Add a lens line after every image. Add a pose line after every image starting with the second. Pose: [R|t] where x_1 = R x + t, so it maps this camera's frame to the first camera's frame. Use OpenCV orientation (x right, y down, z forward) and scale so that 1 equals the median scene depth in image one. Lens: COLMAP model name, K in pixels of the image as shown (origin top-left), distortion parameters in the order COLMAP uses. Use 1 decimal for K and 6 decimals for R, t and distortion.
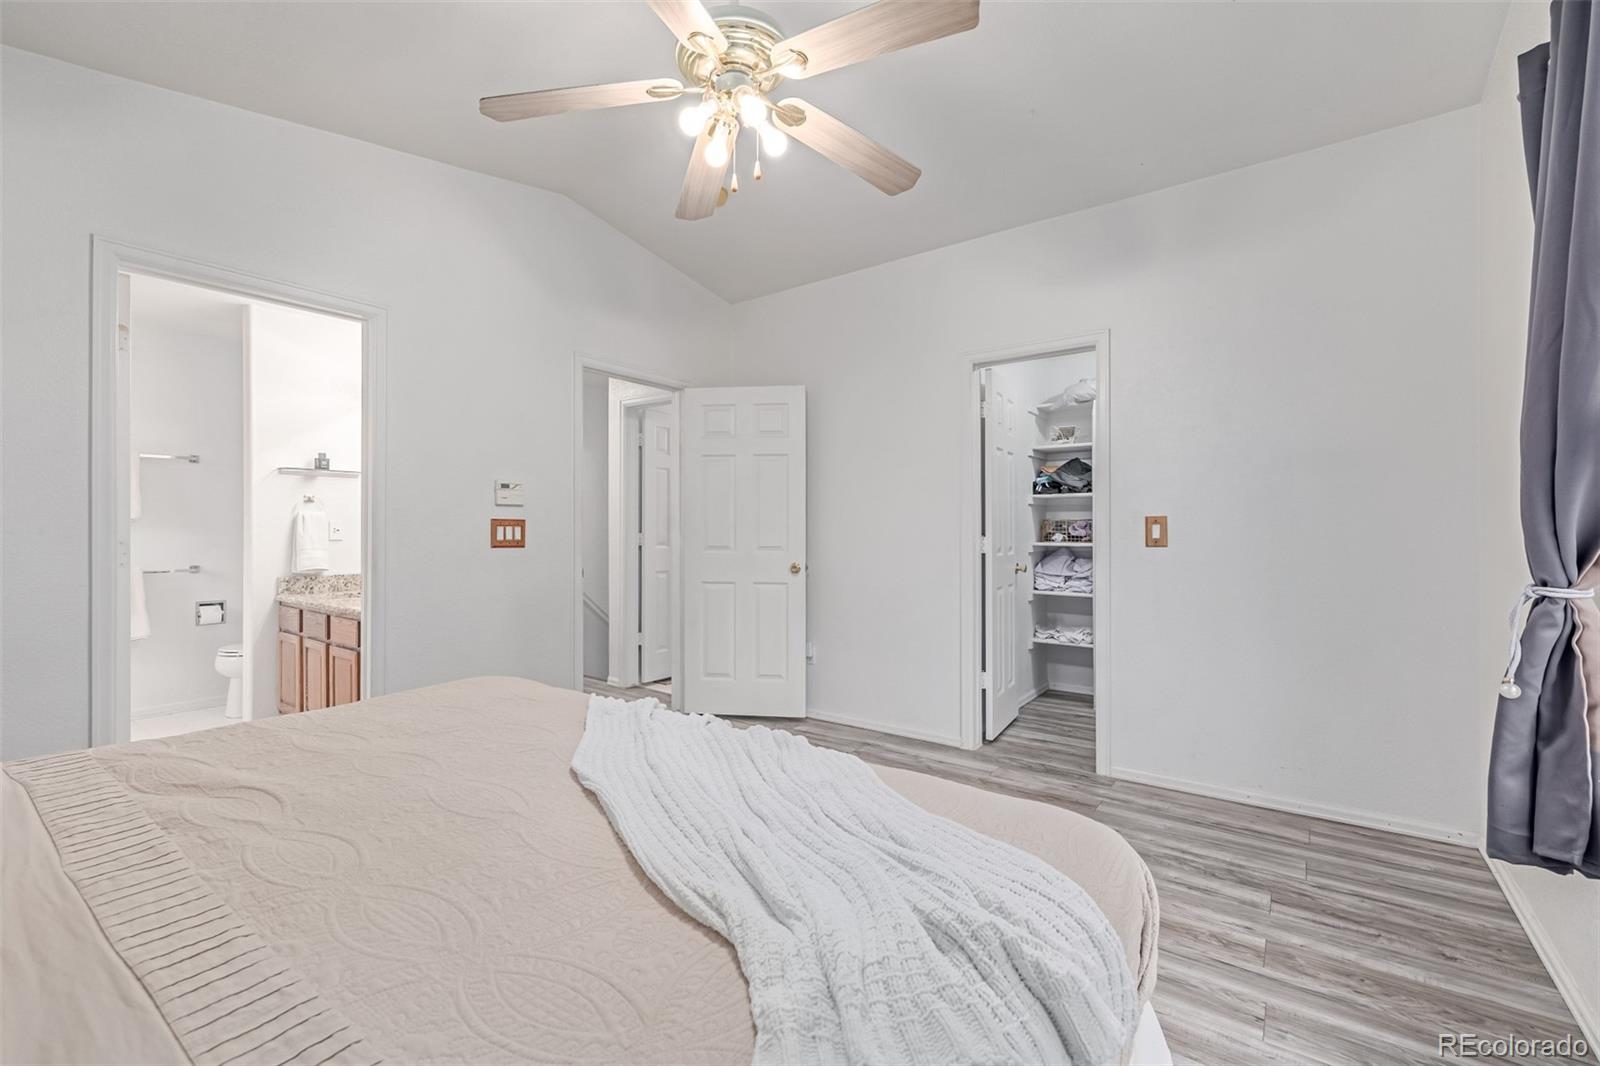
lens RADIAL K [[673.1, 0, 793.3], [0, 673.1, 528.8], [0, 0, 1]] dist [0.000995, 0.000376]
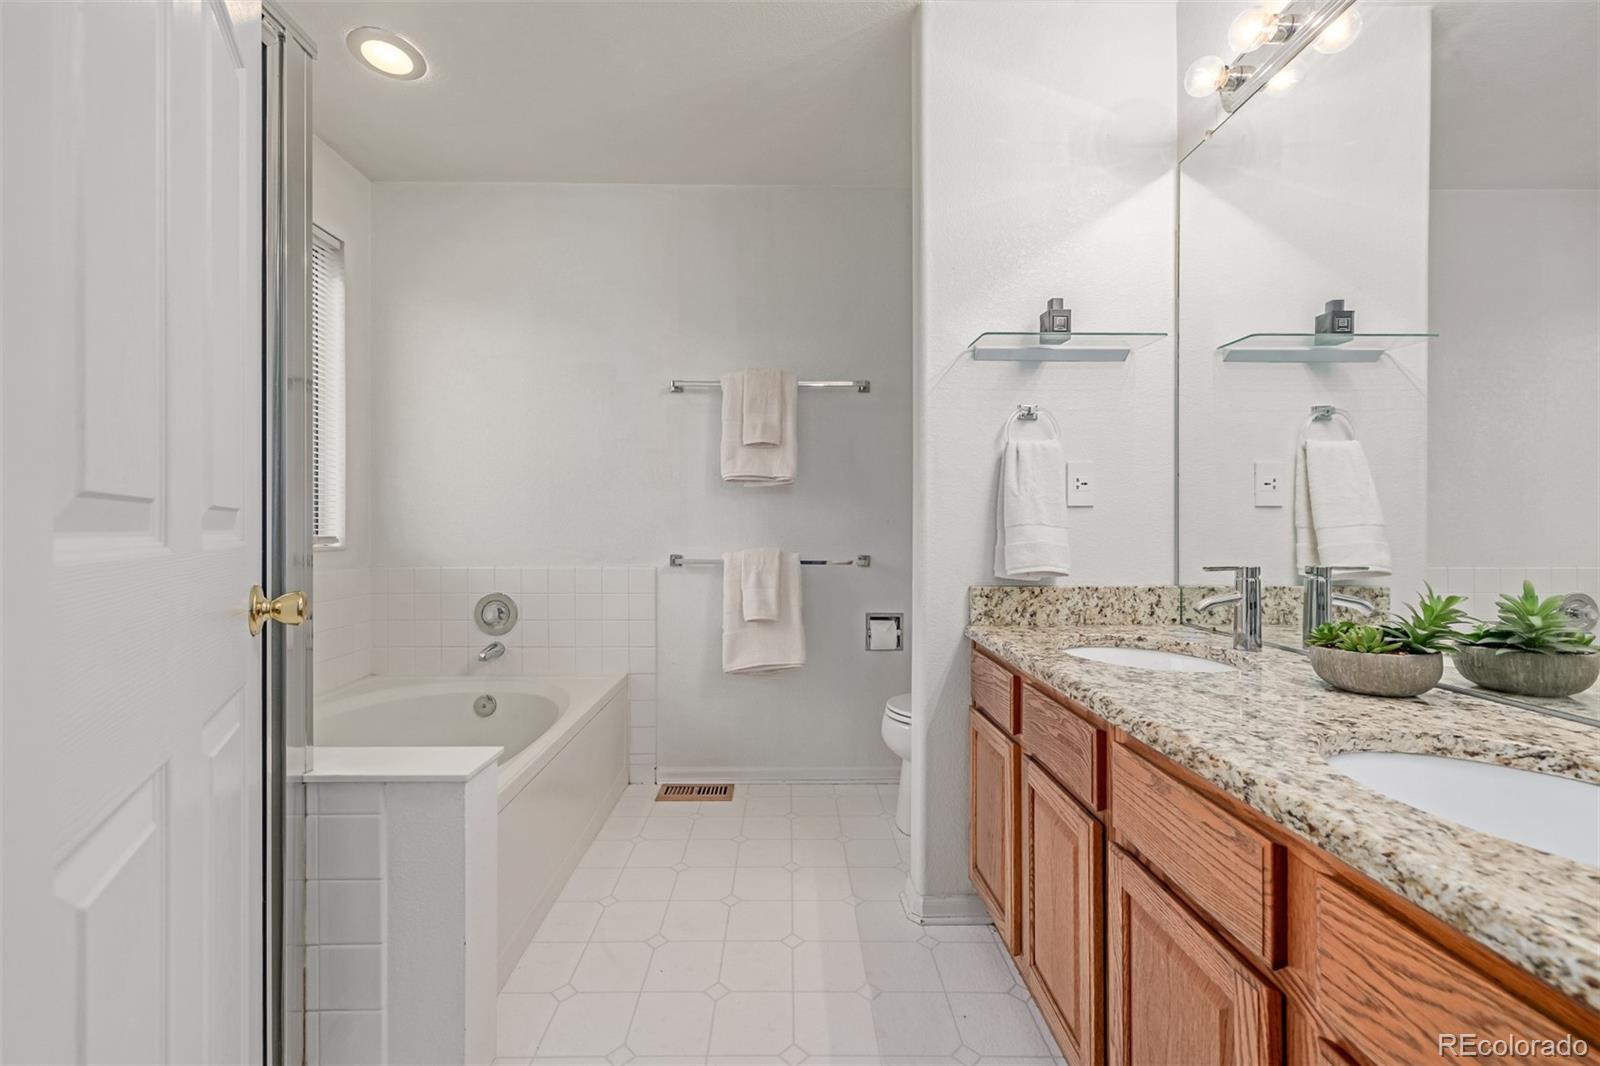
lens RADIAL K [[673.1, 0, 793.3], [0, 673.1, 528.8], [0, 0, 1]] dist [0.000995, 0.000376]
pose [[0.604735, 0.000464, -0.796426, -0.462594], [0.000620, 0.999999, 0.001053, 0.031928], [0.796426, -0.001130, 0.604735, 0.613205]]
